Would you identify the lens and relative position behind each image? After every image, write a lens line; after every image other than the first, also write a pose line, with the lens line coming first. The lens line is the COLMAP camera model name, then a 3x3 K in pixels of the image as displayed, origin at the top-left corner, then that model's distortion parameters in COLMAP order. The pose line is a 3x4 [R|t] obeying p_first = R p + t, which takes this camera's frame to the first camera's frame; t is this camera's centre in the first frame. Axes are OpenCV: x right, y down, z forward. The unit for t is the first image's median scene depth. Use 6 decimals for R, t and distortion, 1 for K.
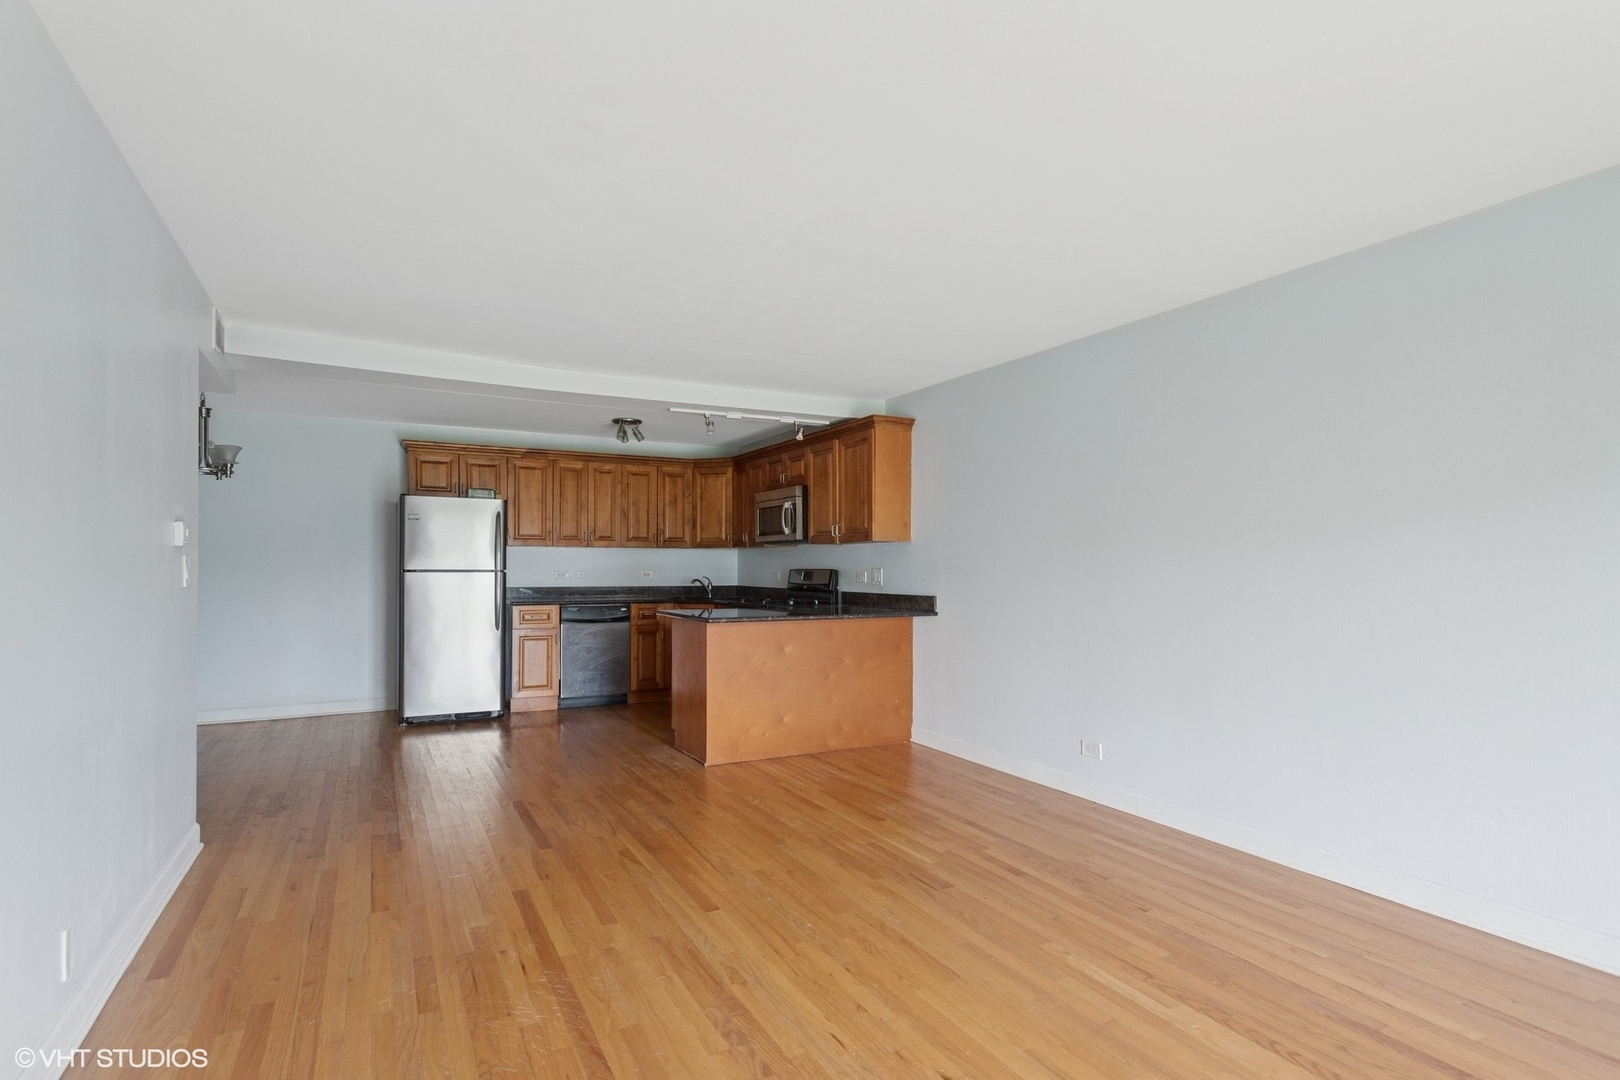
lens RADIAL K [[824.2, 0, 794.4], [0, 824.2, 536.9], [0, 0, 1]] dist [-0.057383, 0.014933]
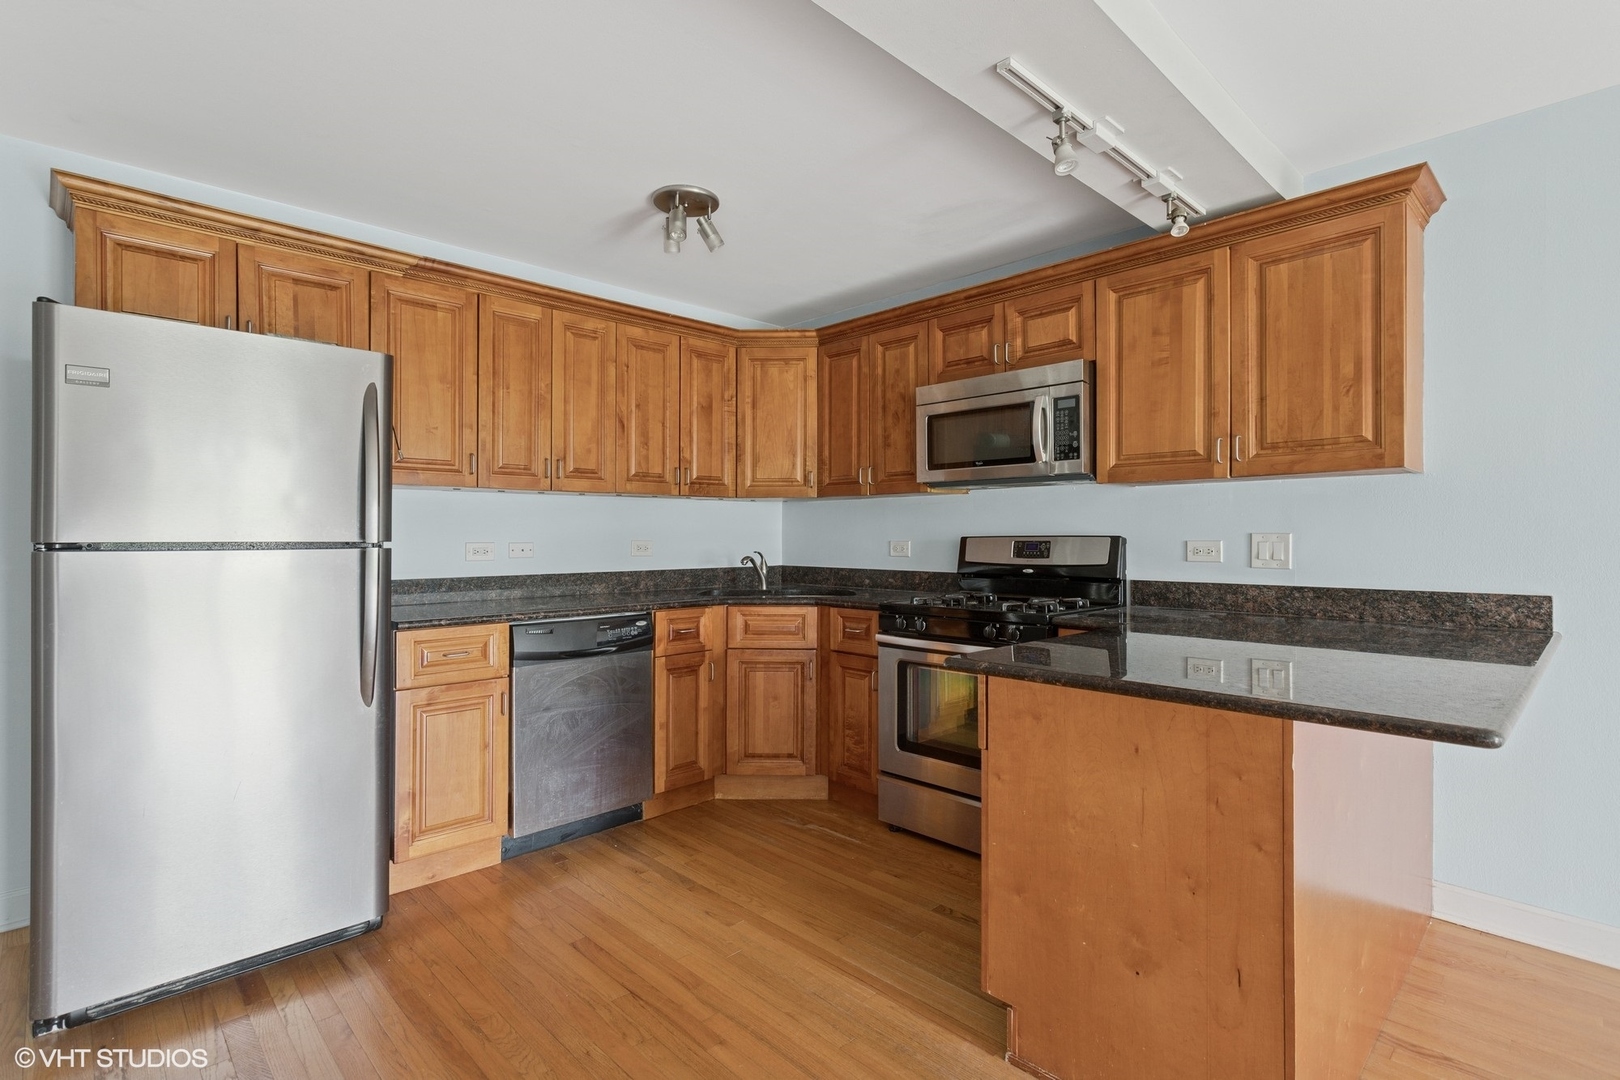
lens RADIAL K [[788.0, 0, 797.2], [0, 788.0, 512.9], [0, 0, 1]] dist [-0.010974, 0.001224]
pose [[0.960138, 0.003869, 0.279501, -0.250480], [-0.005891, 0.999962, 0.006394, 0.021758], [-0.279465, -0.007786, 0.960124, 0.549245]]
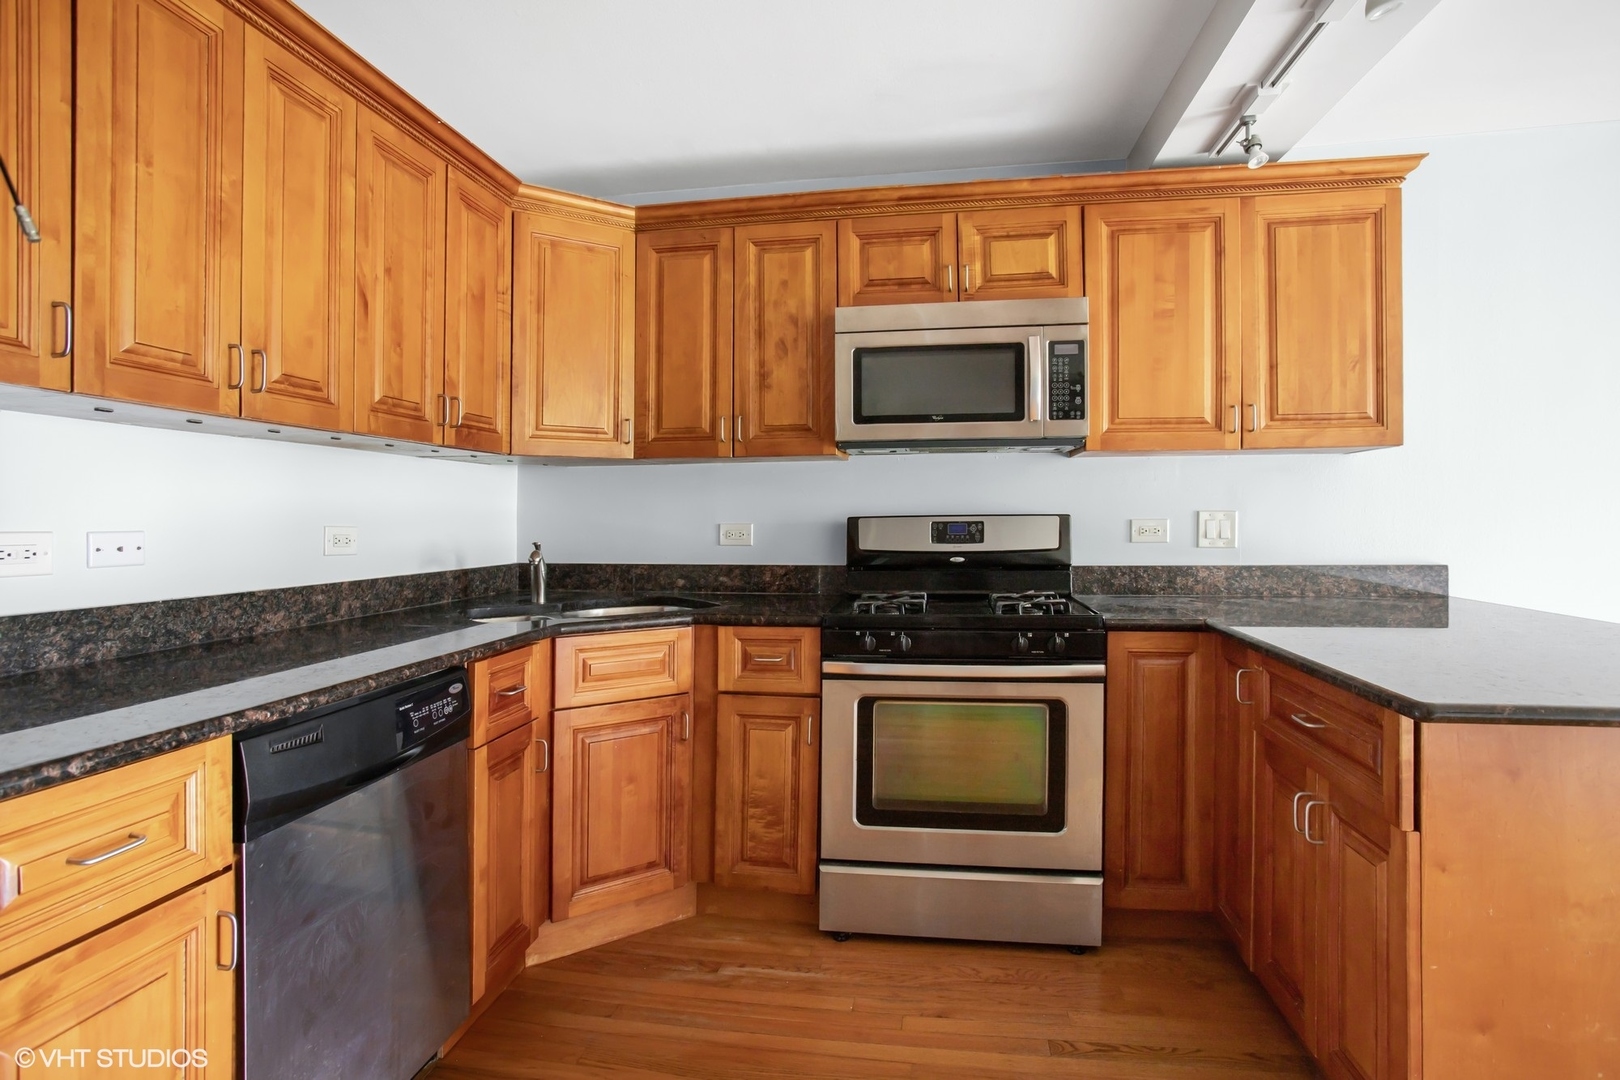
lens RADIAL K [[824.2, 0, 808.5], [0, 824.2, 493.0], [0, 0, 1]] dist [-0.057383, 0.014933]
pose [[0.598309, 0.016362, 0.801098, -0.339740], [-0.020977, 0.999769, -0.004754, 0.030449], [-0.800991, -0.013960, 0.598514, 0.784233]]
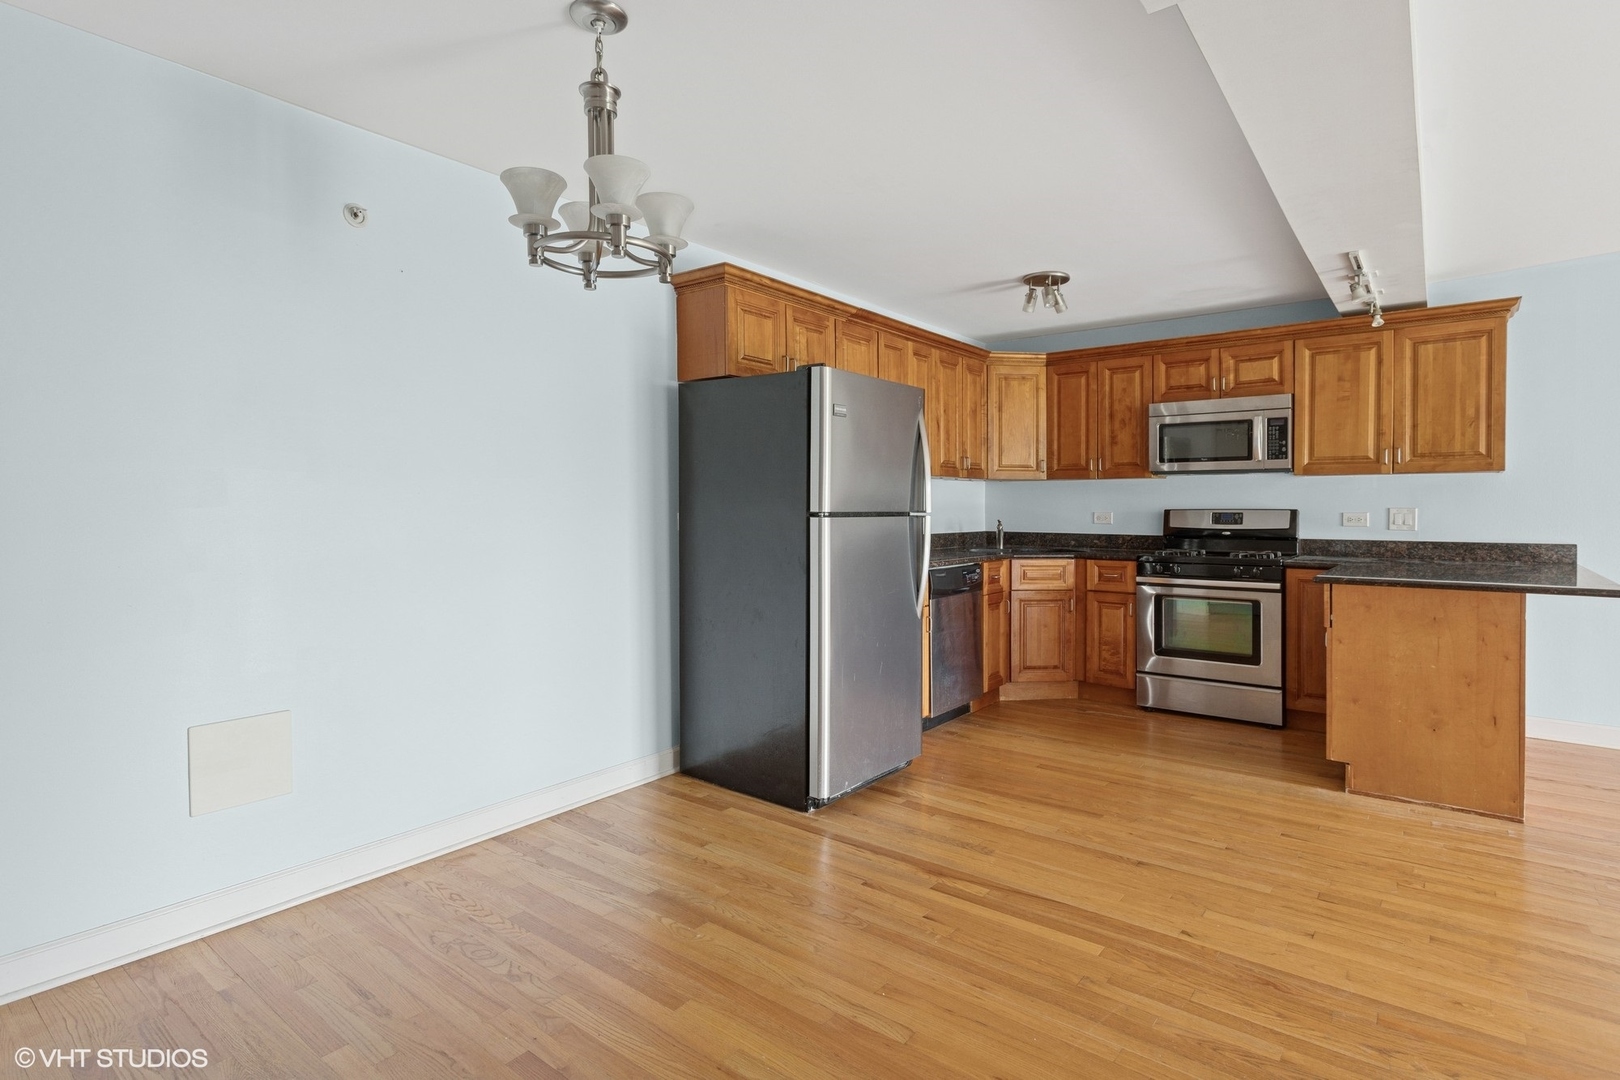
lens RADIAL K [[824.2, 0, 761.9], [0, 824.2, 489.9], [0, 0, 1]] dist [-0.057383, 0.014933]
pose [[0.929435, 0.007904, 0.368902, -0.615615], [-0.014146, 0.999799, 0.014219, 0.016936], [-0.368715, -0.018434, 0.929360, 0.460813]]
